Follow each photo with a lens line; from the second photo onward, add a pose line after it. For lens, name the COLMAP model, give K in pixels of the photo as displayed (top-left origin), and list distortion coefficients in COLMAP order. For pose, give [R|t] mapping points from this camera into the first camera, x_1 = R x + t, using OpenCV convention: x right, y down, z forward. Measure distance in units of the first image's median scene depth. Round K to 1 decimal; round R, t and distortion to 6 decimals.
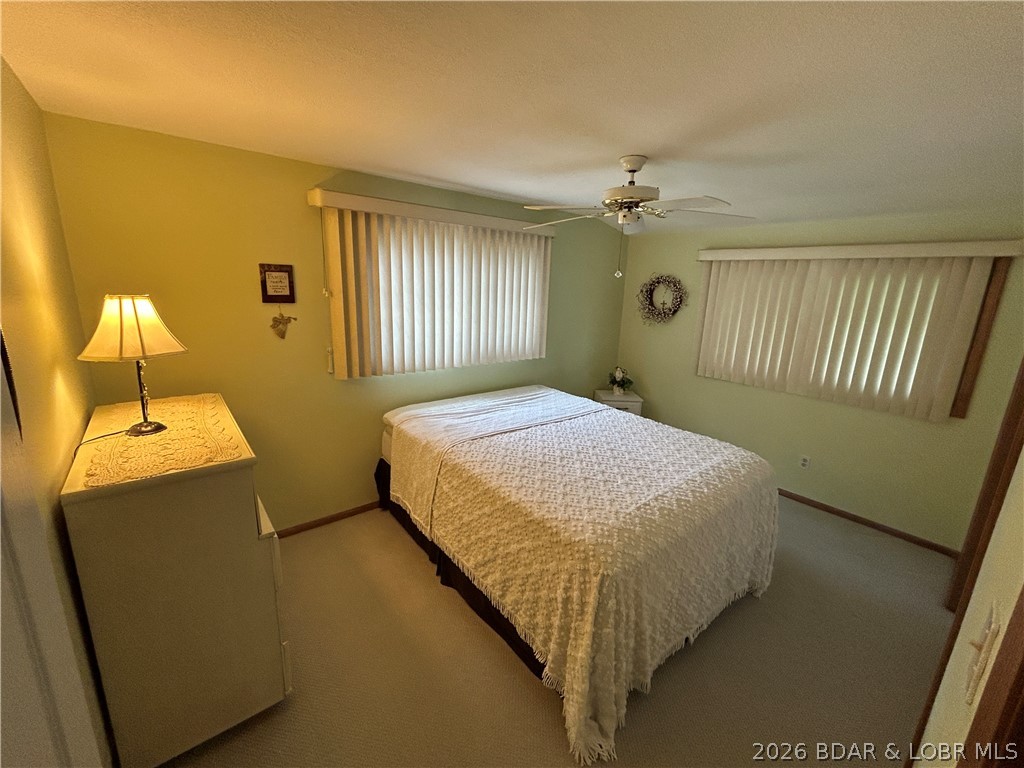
lens RADIAL K [[414.6, 0, 514.9], [0, 414.6, 380.9], [0, 0, 1]] dist [-0.001696, 0.000382]
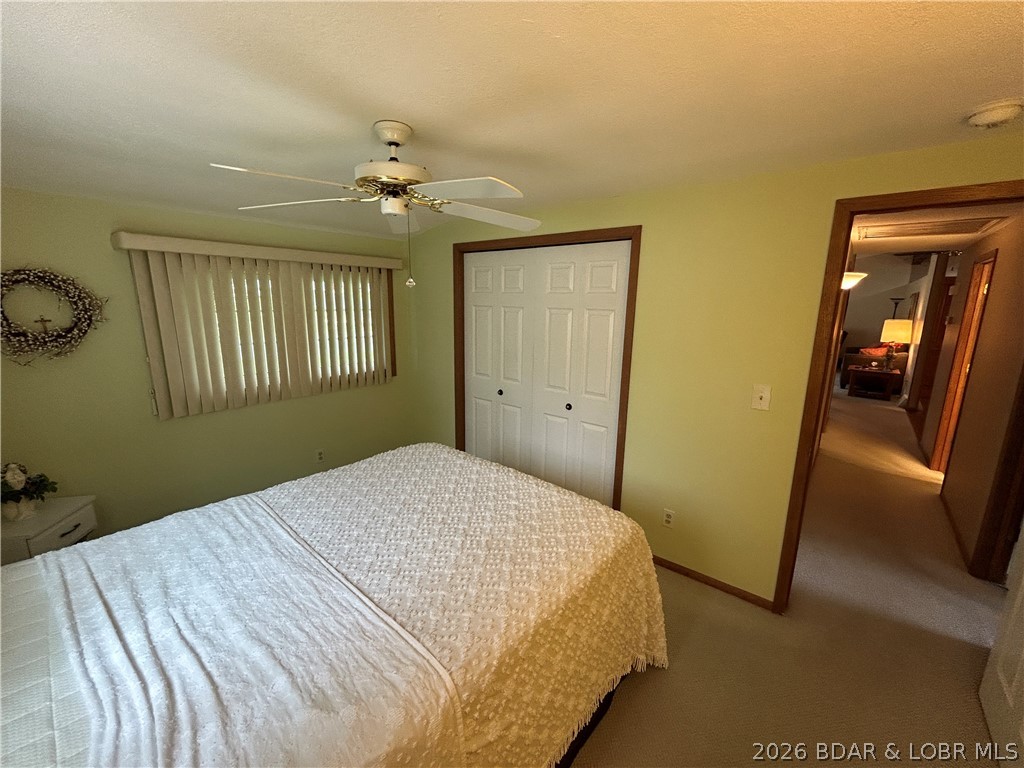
lens RADIAL K [[414.6, 0, 514.2], [0, 414.6, 383.0], [0, 0, 1]] dist [-0.001696, 0.000382]
pose [[-0.178196, -0.237719, 0.954849, -0.782171], [0.204871, 0.940151, 0.272293, -0.365742], [-0.962431, 0.244143, -0.118829, 1.376053]]
